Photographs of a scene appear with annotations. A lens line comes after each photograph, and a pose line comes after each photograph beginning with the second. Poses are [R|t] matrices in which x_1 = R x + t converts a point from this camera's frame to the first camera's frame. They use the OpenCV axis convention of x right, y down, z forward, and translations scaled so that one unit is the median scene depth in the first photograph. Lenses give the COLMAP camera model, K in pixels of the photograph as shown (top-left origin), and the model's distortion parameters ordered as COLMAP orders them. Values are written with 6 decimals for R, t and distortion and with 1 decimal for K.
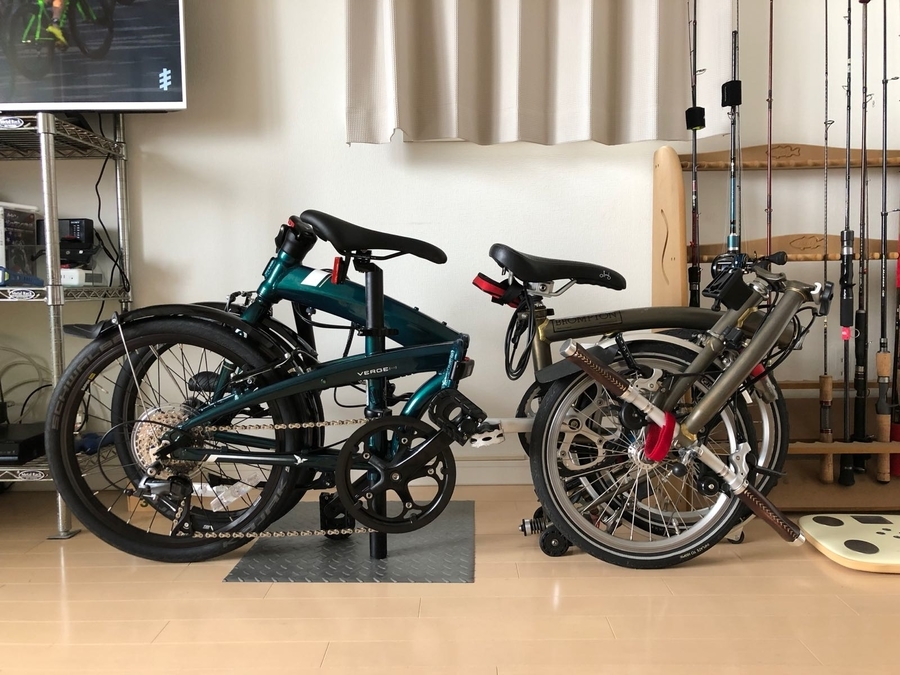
lens RADIAL K [[735.0, 0, 449.6], [0, 735.0, 336.4], [0, 0, 1]] dist [0.043395, -0.011346]
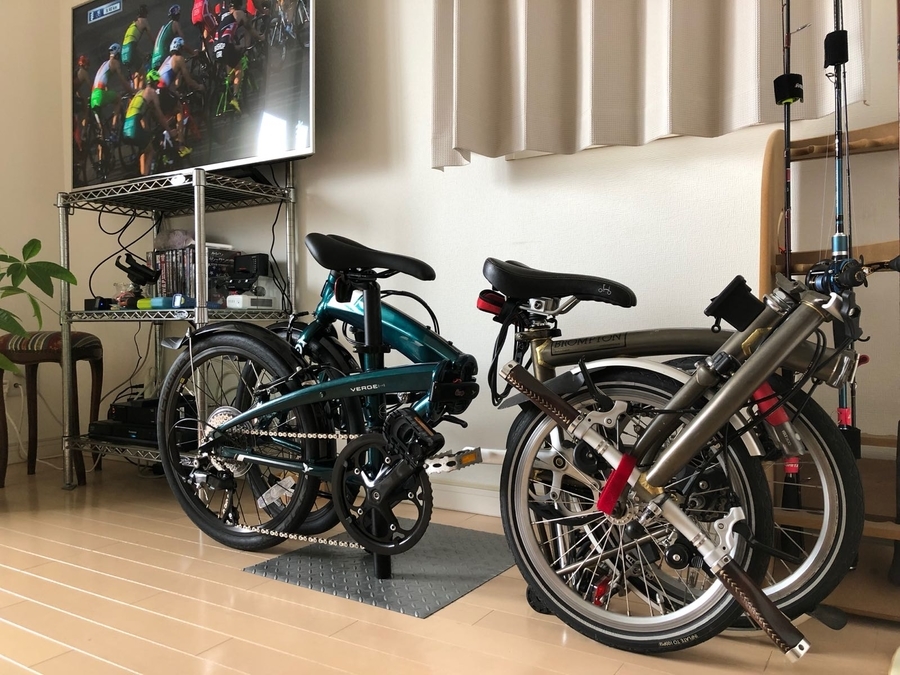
lens RADIAL K [[735.0, 0, 449.5], [0, 735.0, 337.2], [0, 0, 1]] dist [0.043395, -0.011346]
pose [[0.856649, 0.015369, -0.515670, 0.488455], [-0.039488, 0.998577, -0.035837, 0.009209], [0.514386, 0.051062, 0.856037, 0.180718]]
